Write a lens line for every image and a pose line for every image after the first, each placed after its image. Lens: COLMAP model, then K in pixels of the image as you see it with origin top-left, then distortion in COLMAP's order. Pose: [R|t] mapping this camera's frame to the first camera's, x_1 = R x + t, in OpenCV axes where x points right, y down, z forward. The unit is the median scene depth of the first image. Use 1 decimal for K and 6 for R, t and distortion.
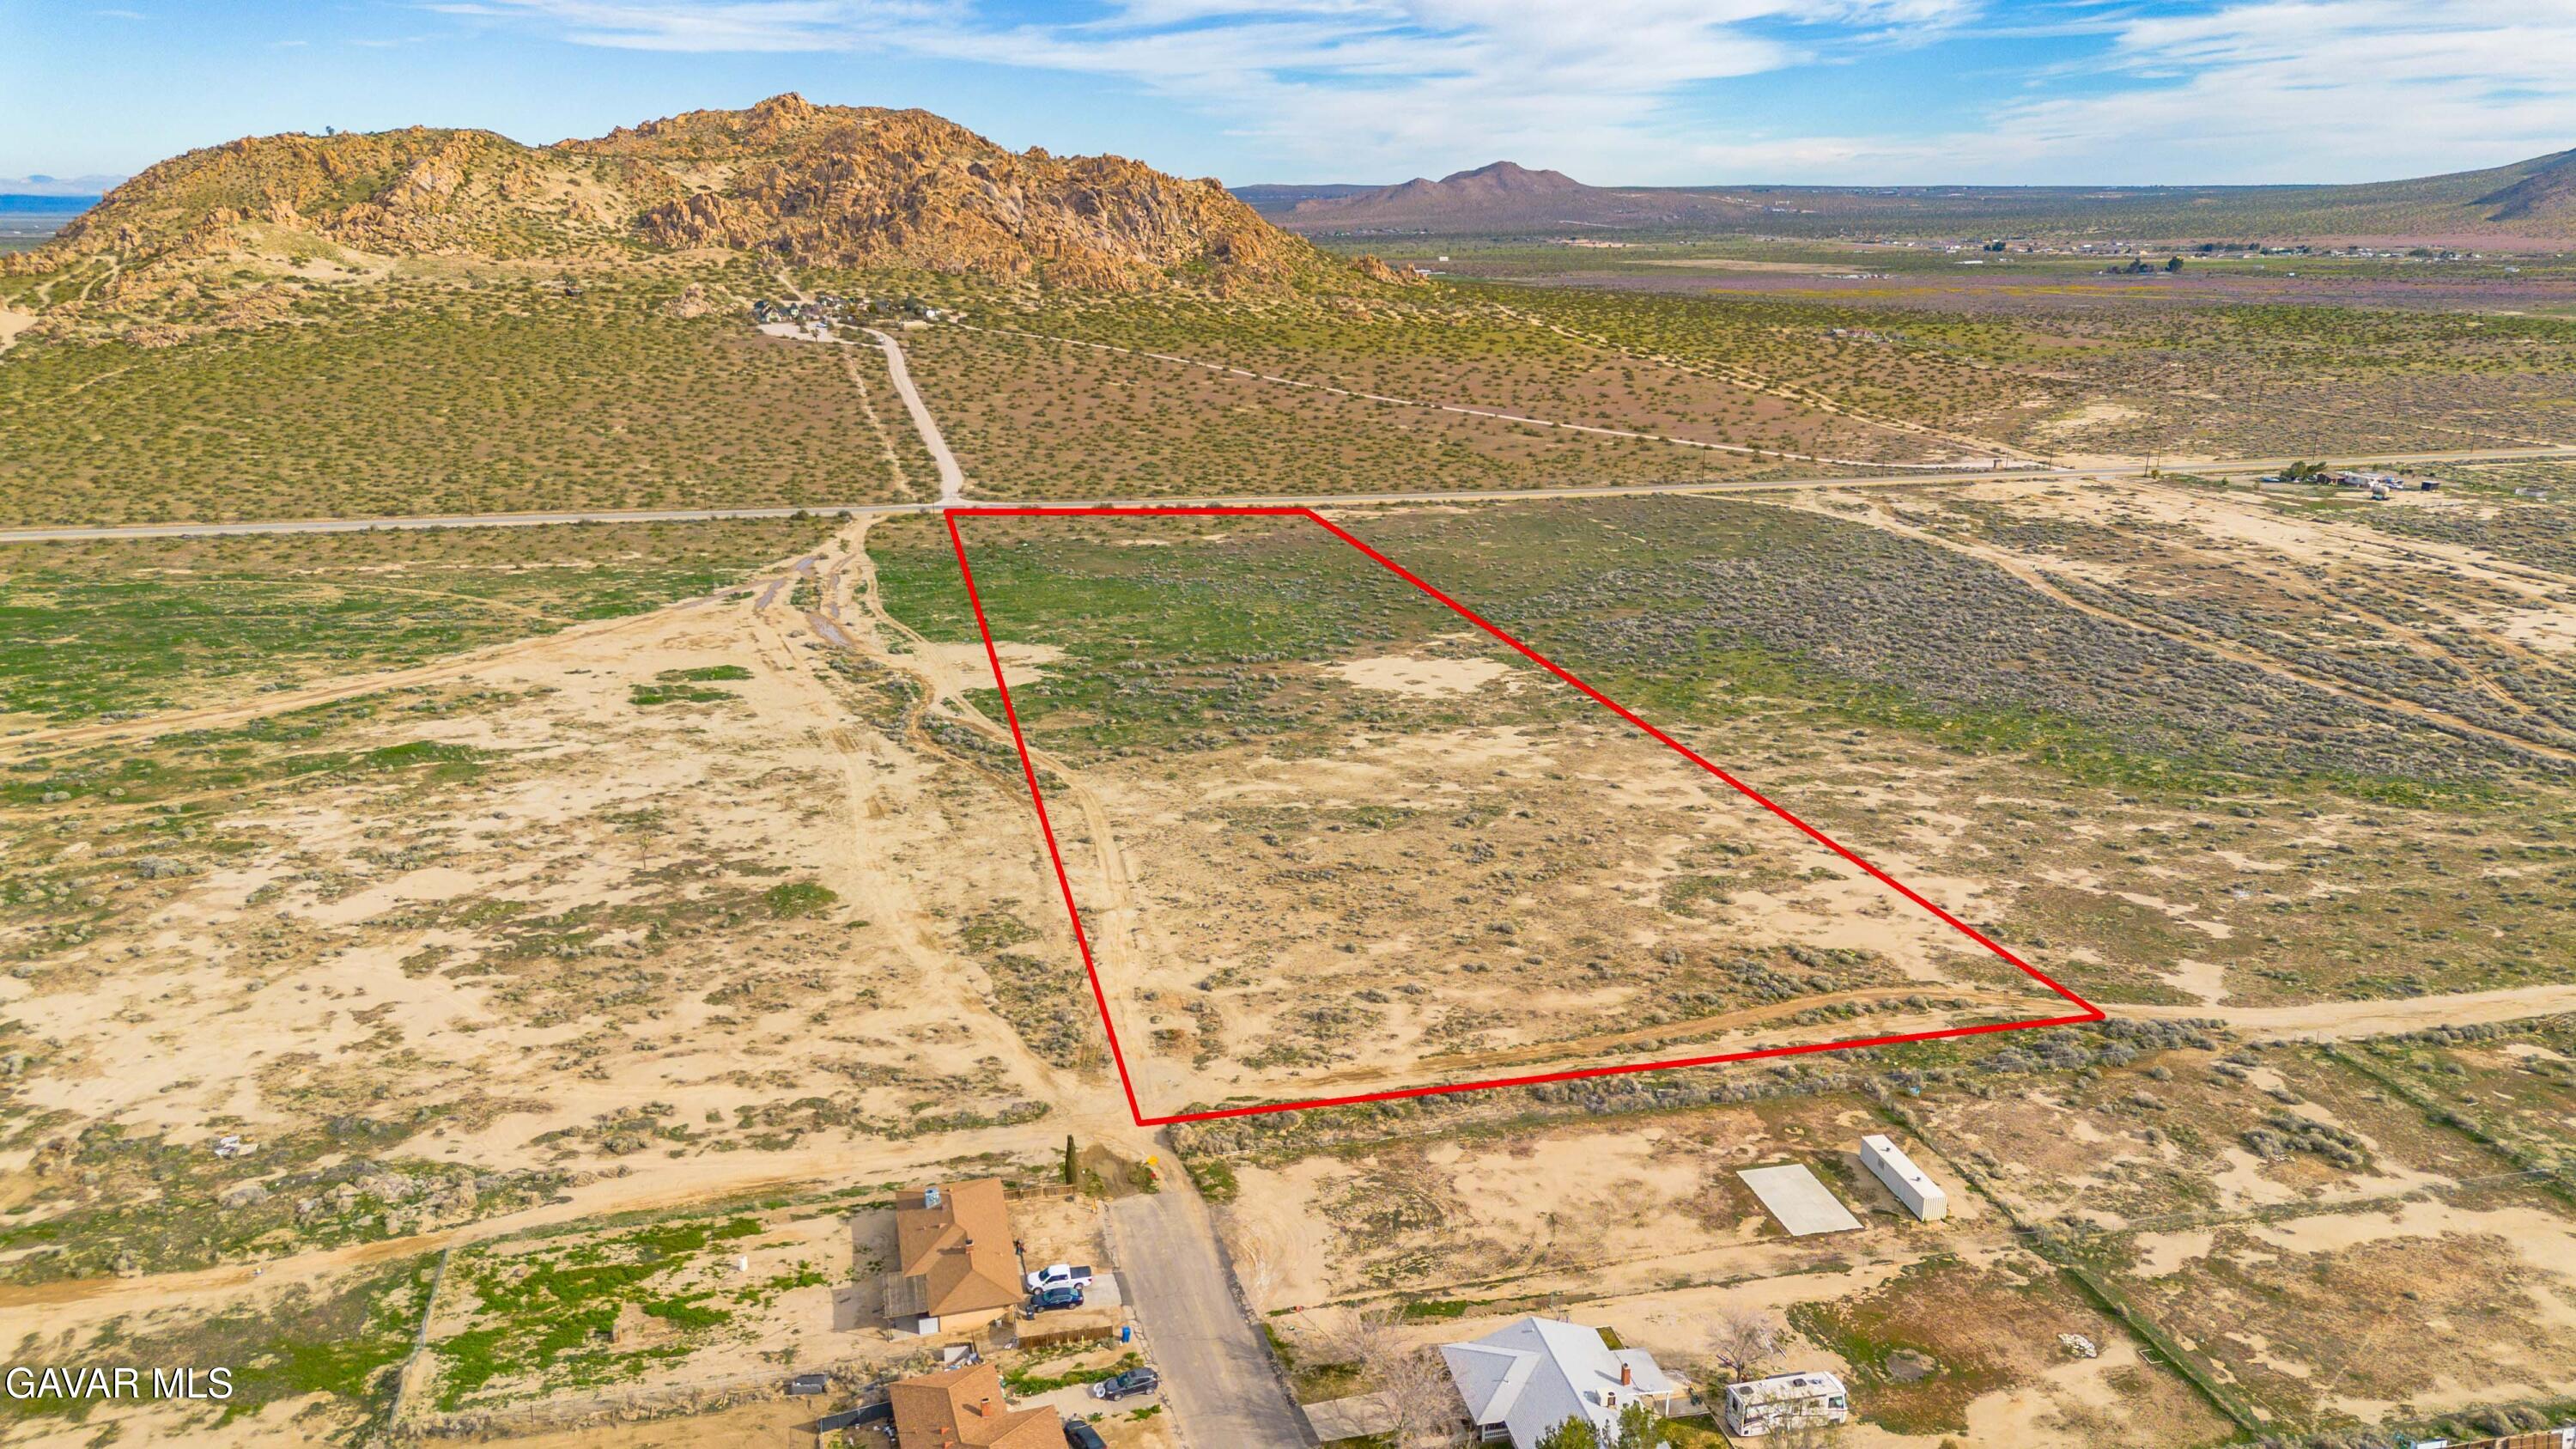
lens RADIAL K [[1833.8, 0, 1288.0], [0, 1833.8, 724.5], [0, 0, 1]] dist [0.069816, -0.028052]
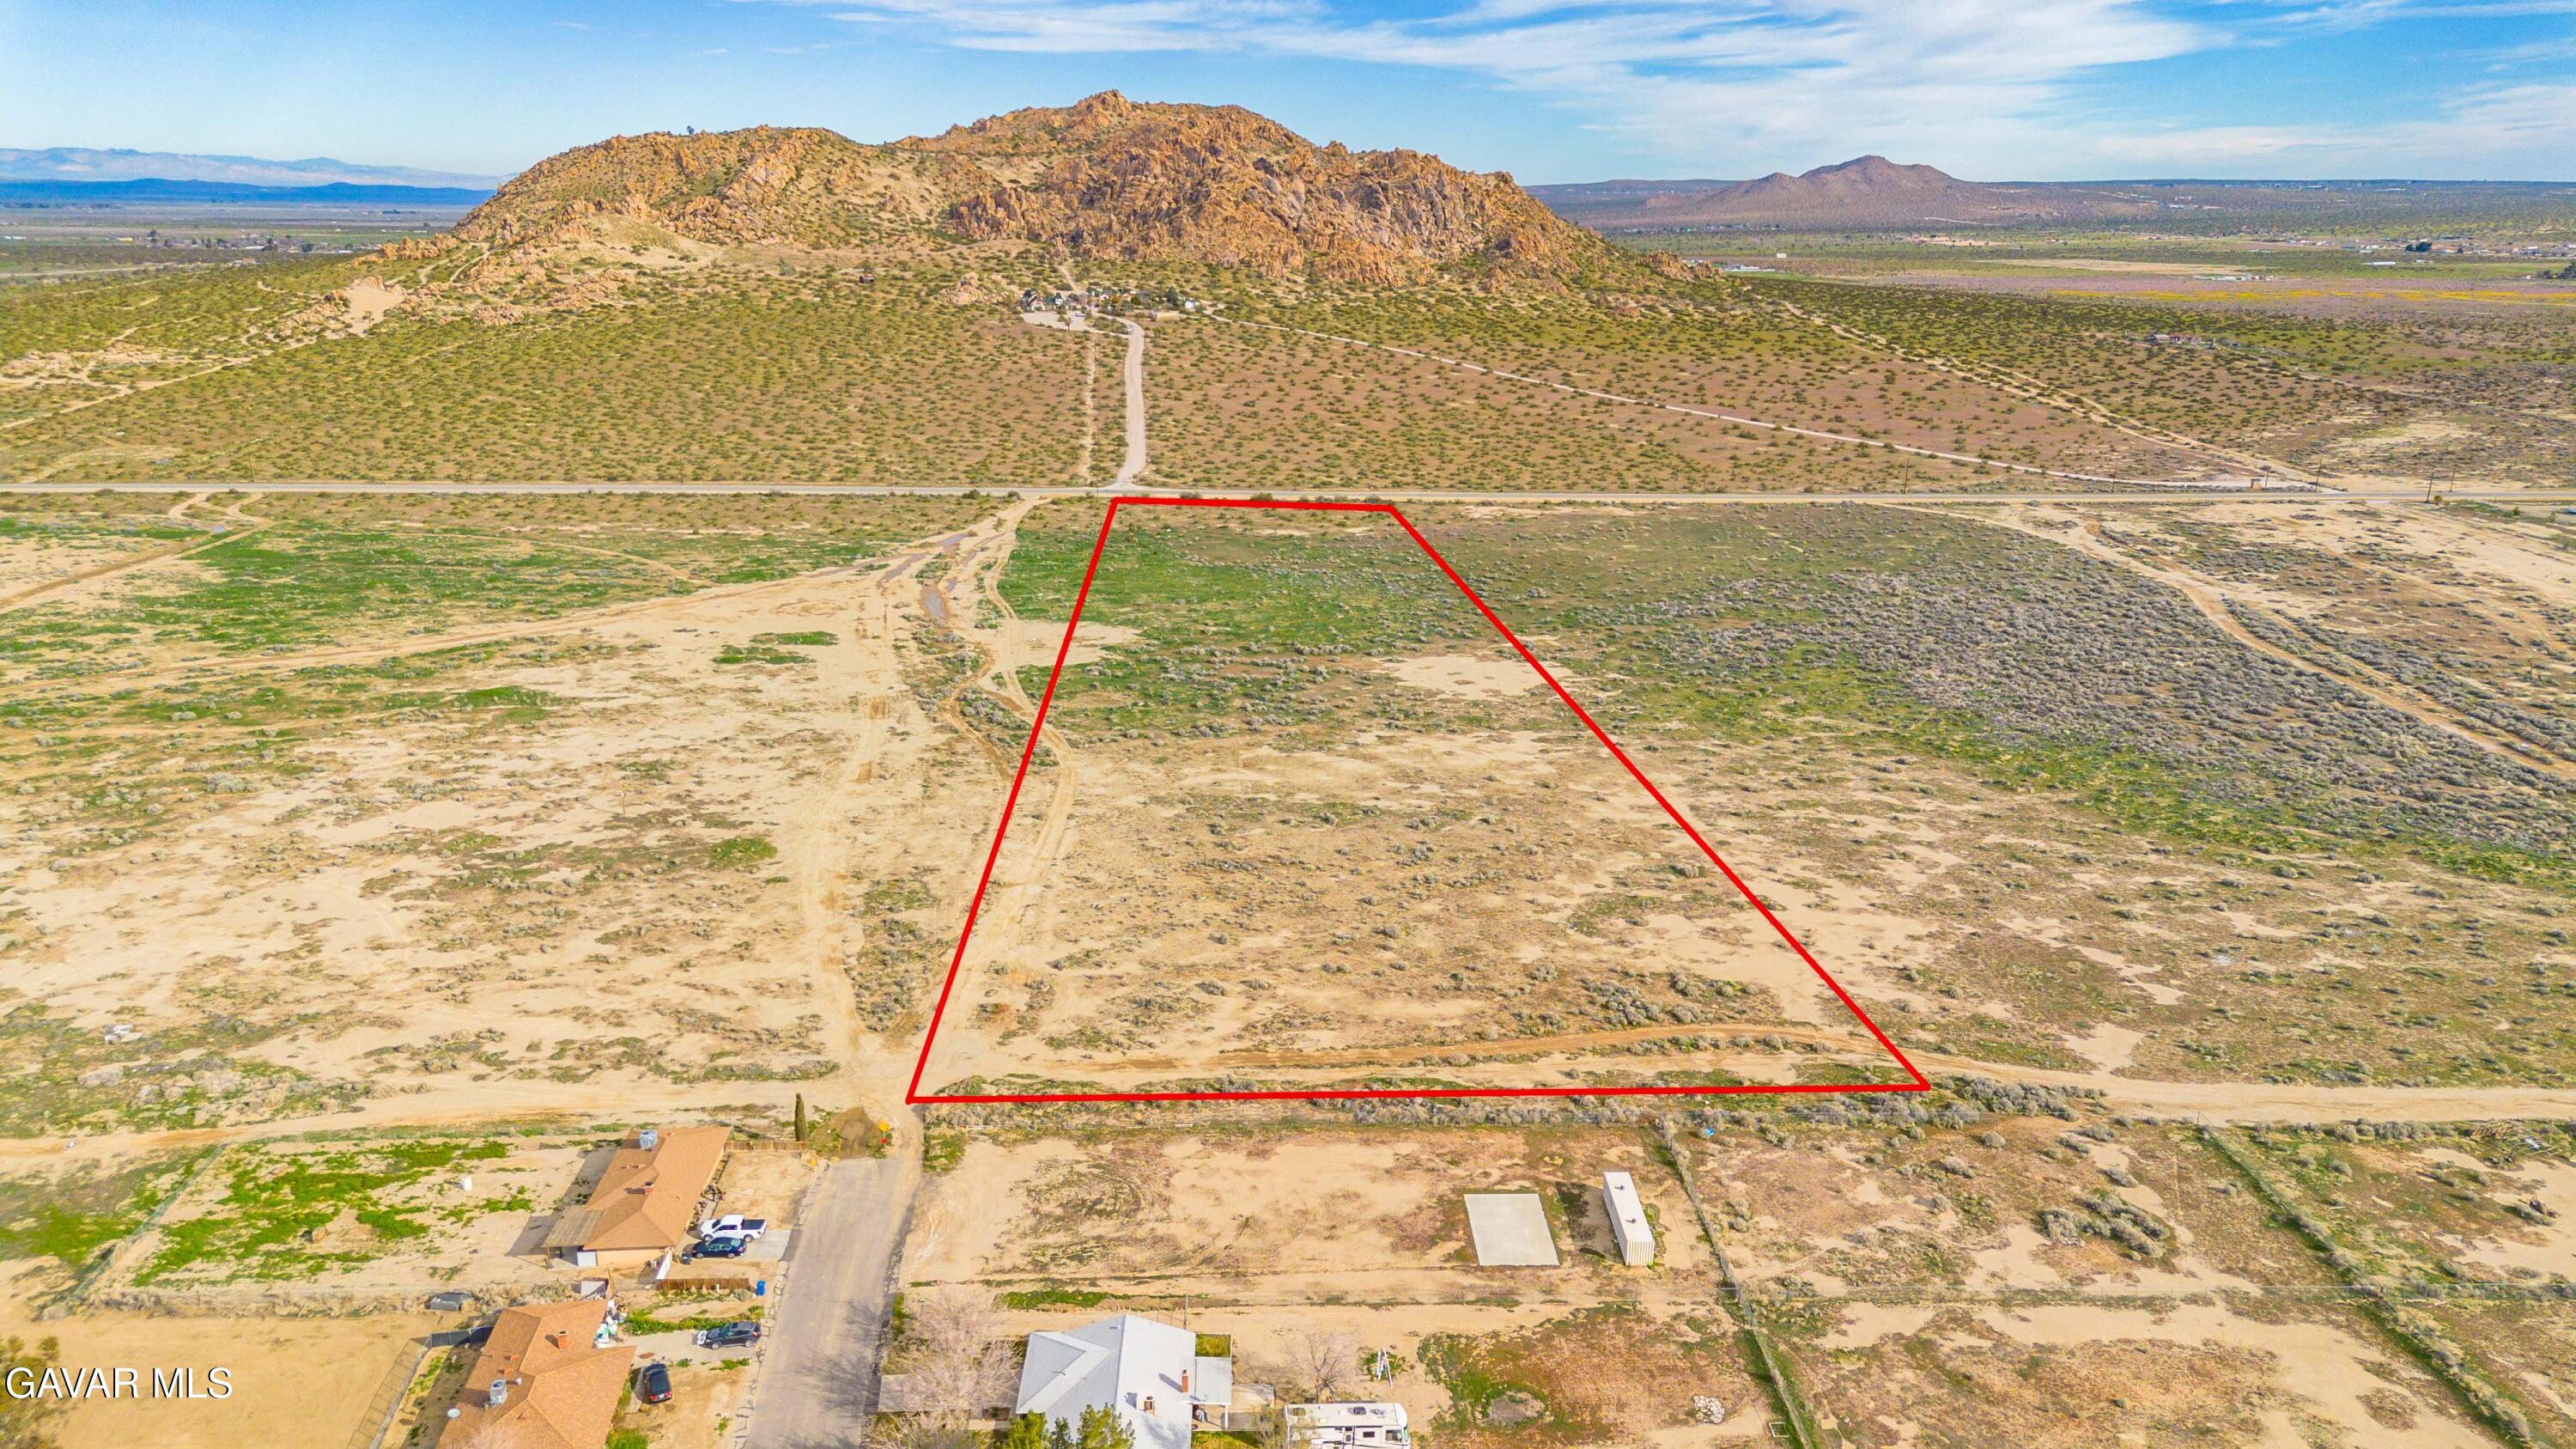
lens RADIAL K [[1833.8, 0, 1288.0], [0, 1833.8, 724.5], [0, 0, 1]] dist [0.069816, -0.028052]
pose [[0.981584, 0.058076, -0.181988, 0.200479], [-0.057714, 0.998307, 0.007288, -0.002973], [0.182103, 0.003350, 0.983274, 0.023948]]
